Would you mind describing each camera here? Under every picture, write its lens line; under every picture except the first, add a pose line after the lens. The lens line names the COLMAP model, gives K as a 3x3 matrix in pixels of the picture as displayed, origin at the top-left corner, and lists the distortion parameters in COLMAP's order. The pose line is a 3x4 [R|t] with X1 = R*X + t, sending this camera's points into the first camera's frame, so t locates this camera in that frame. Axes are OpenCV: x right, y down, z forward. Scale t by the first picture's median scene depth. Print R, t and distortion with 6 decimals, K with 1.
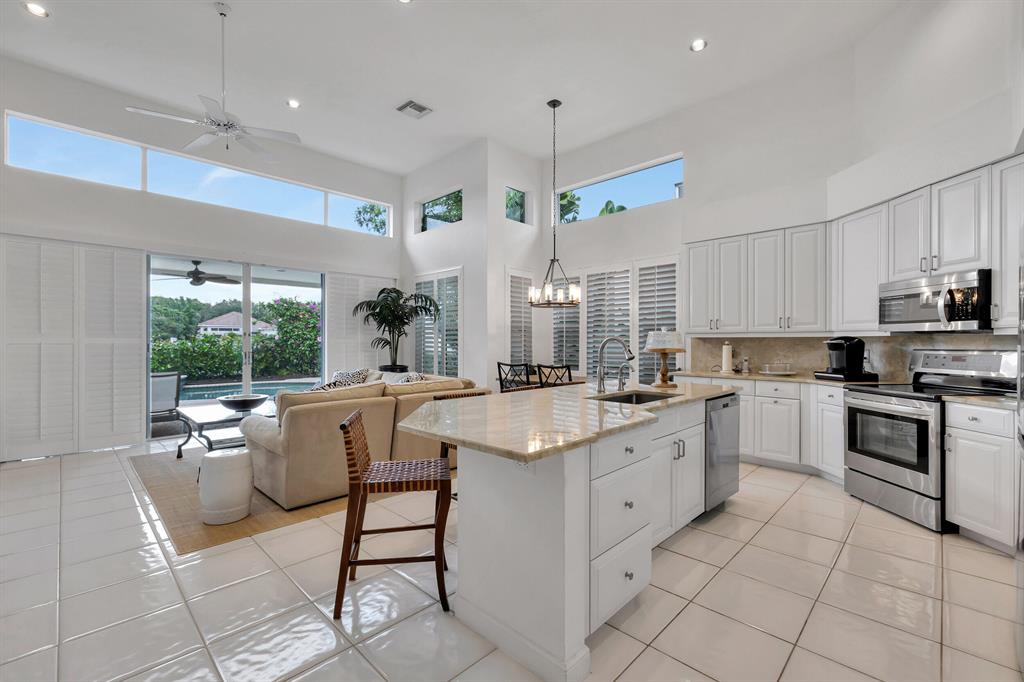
lens RADIAL K [[429.2, 0, 511.6], [0, 429.2, 340.7], [0, 0, 1]] dist [0.001750, 0.000100]
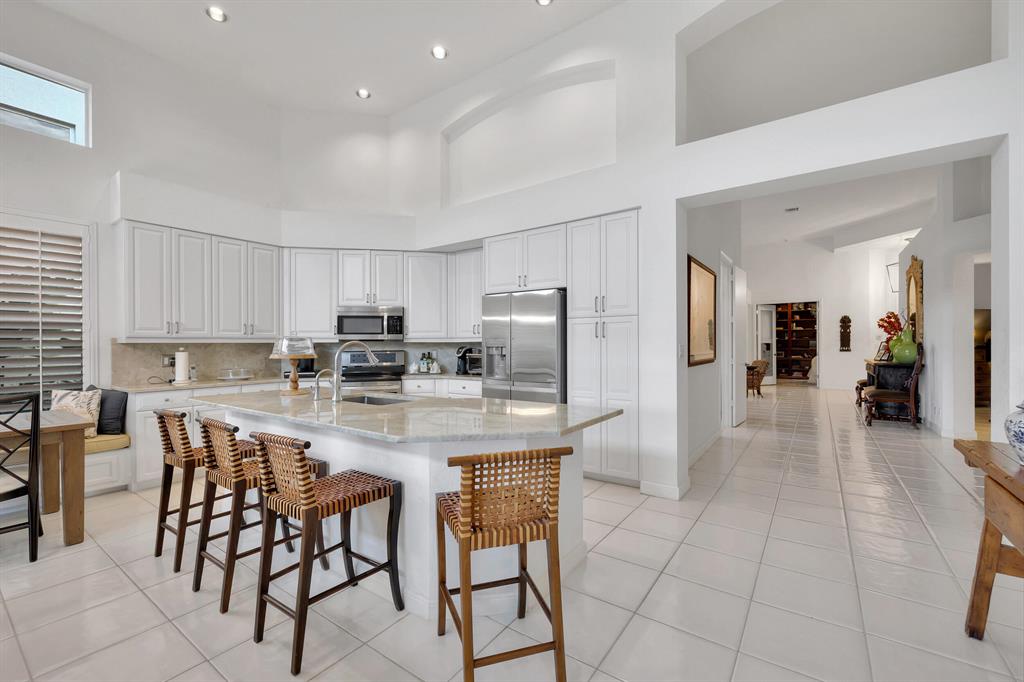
lens RADIAL K [[429.2, 0, 507.1], [0, 429.2, 346.2], [0, 0, 1]] dist [0.001750, 0.000100]
pose [[-0.141408, -0.003532, 0.989945, -0.525419], [0.005482, 0.999976, 0.004351, -0.001248], [-0.989936, 0.006042, -0.141385, 0.526109]]
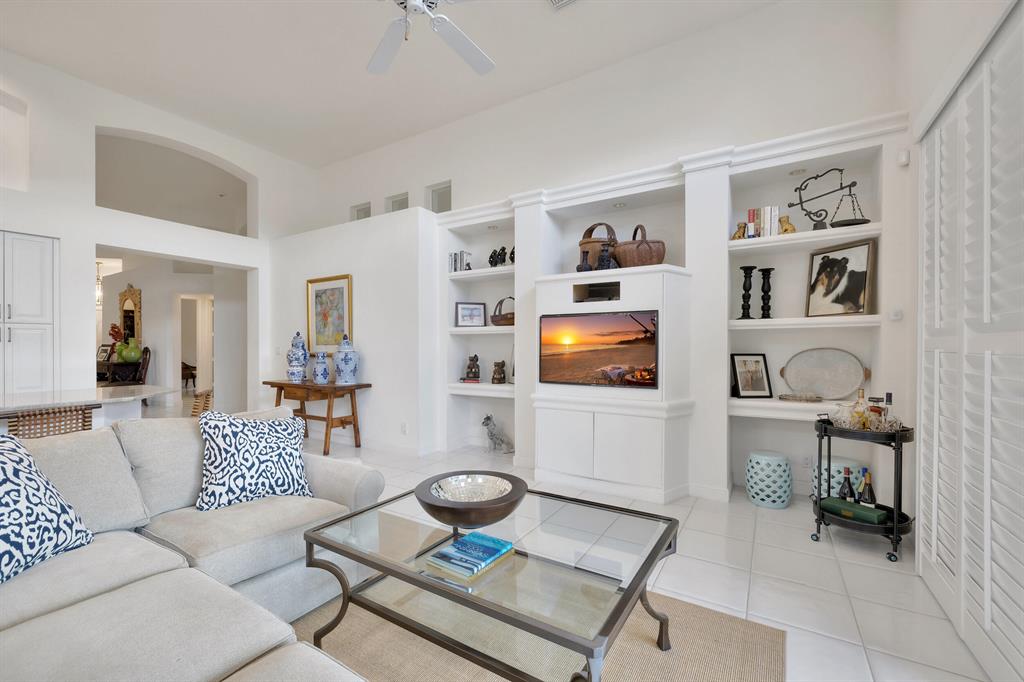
lens RADIAL K [[429.2, 0, 507.0], [0, 429.2, 344.5], [0, 0, 1]] dist [0.001750, 0.000100]
pose [[-0.978195, -0.001215, -0.207686, -0.590488], [-0.000167, 0.999987, -0.005062, -0.002544], [0.207689, -0.004917, -0.978183, 1.410862]]
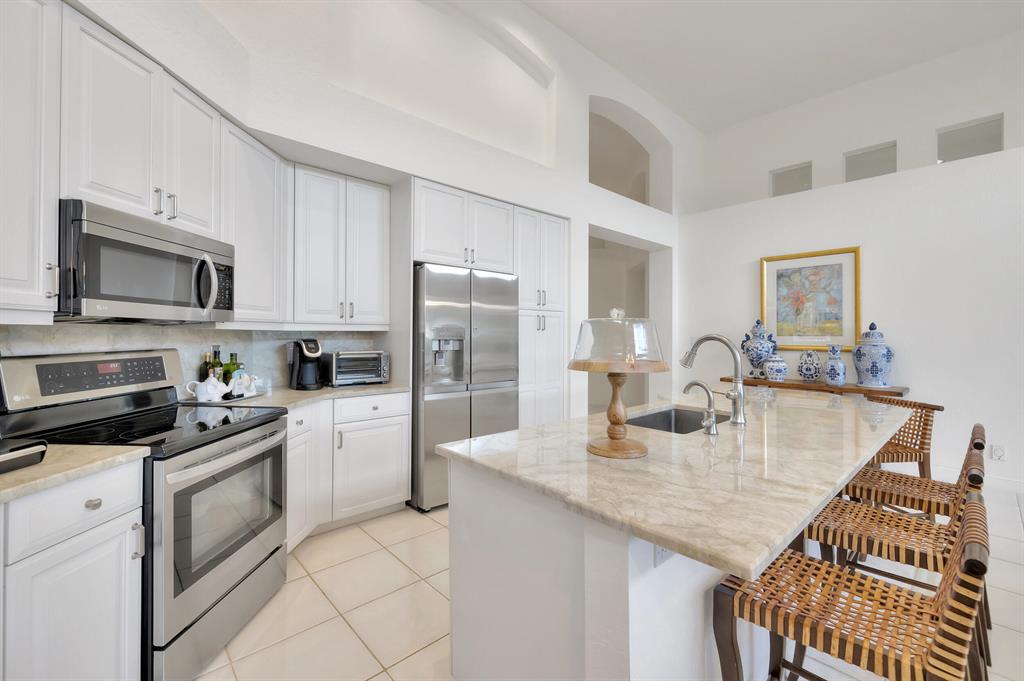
lens RADIAL K [[429.2, 0, 504.6], [0, 429.2, 334.3], [0, 0, 1]] dist [0.001750, 0.000100]
pose [[-0.997540, -0.009361, 0.069475, 0.348096], [-0.009310, 0.999956, 0.001053, -0.006082], [-0.069482, 0.000404, -0.997583, 1.132037]]
